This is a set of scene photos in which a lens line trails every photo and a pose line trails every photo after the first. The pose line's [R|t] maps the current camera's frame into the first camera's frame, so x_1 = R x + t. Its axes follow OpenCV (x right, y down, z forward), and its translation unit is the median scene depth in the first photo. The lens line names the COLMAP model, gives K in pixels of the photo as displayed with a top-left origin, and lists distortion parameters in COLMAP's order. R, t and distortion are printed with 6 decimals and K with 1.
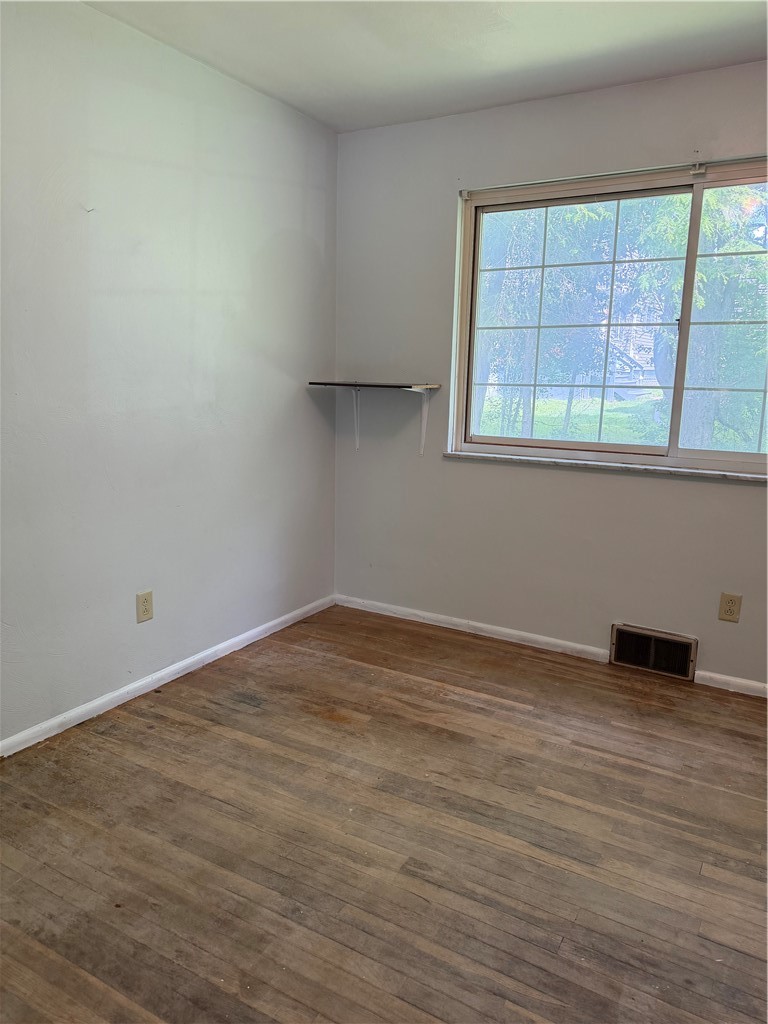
lens RADIAL K [[704.0, 0, 418.6], [0, 704.0, 506.2], [0, 0, 1]] dist [0.032987, -0.007523]
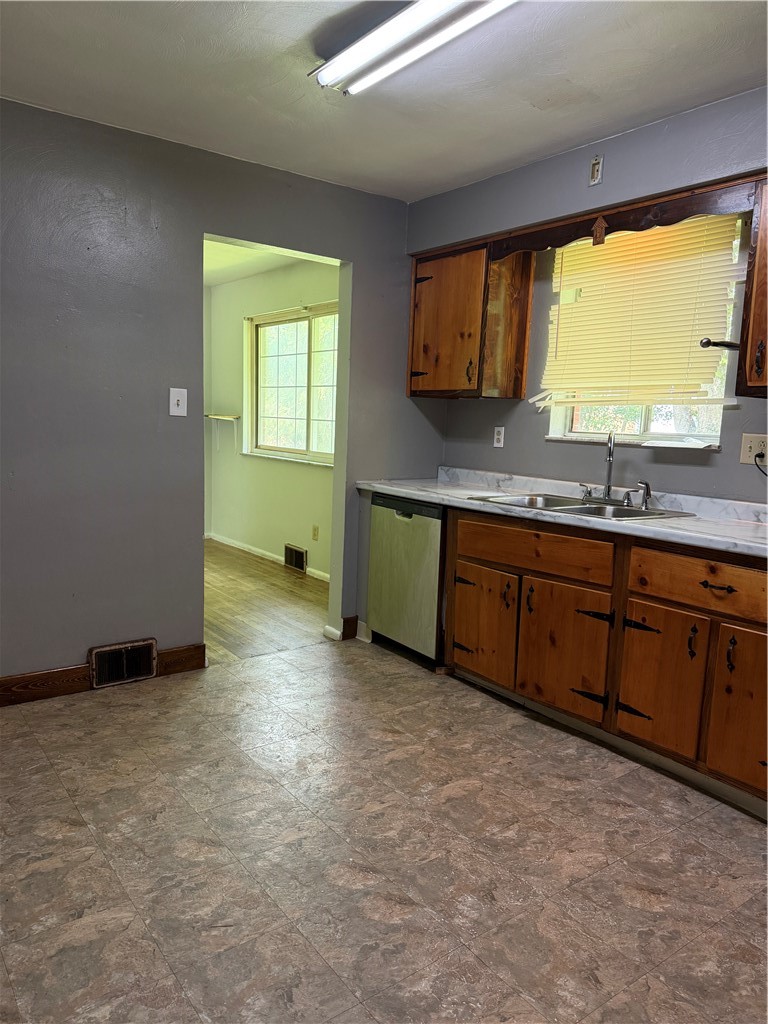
lens RADIAL K [[720.0, 0, 422.8], [0, 720.0, 509.6], [0, 0, 1]] dist [0.107385, -0.176552]
pose [[0.925956, 0.057057, -0.373296, 1.611317], [-0.081235, 0.995473, -0.049348, 0.172169], [0.368791, 0.076018, 0.926399, -0.790456]]
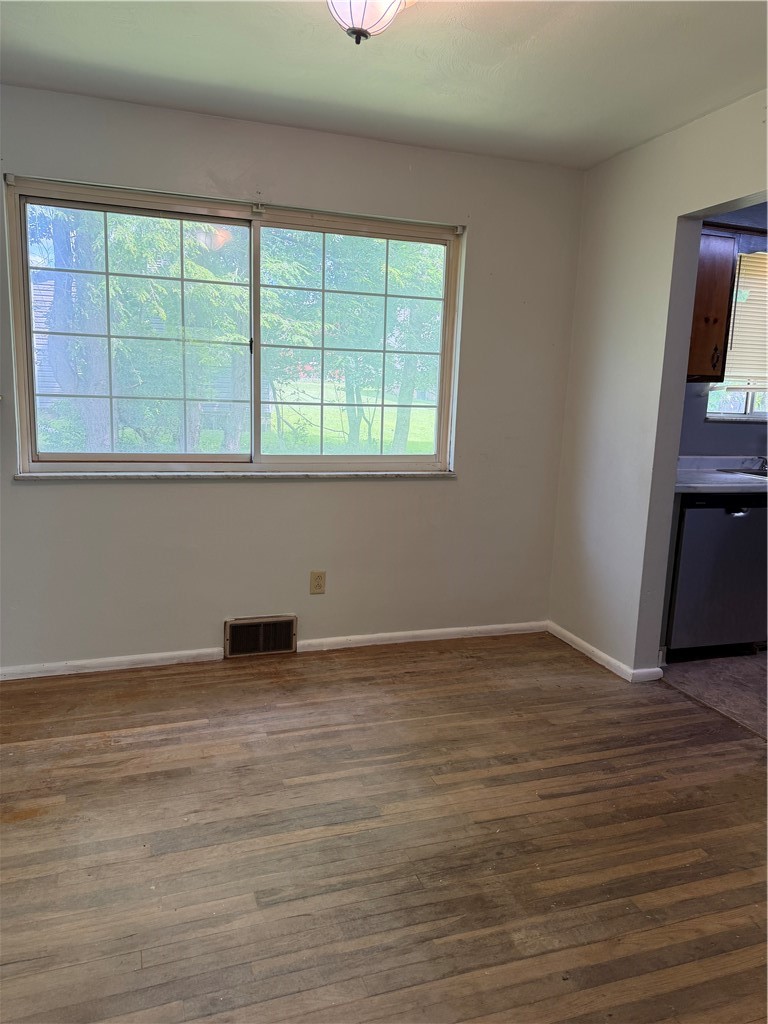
lens RADIAL K [[694.9, 0, 345.8], [0, 694.9, 513.5], [0, 0, 1]] dist [0.076202, -0.060658]
pose [[0.702296, -0.144697, 0.697024, -0.379217], [0.132593, 0.988579, 0.071626, -0.058290], [-0.699428, 0.042117, 0.713461, 0.130417]]
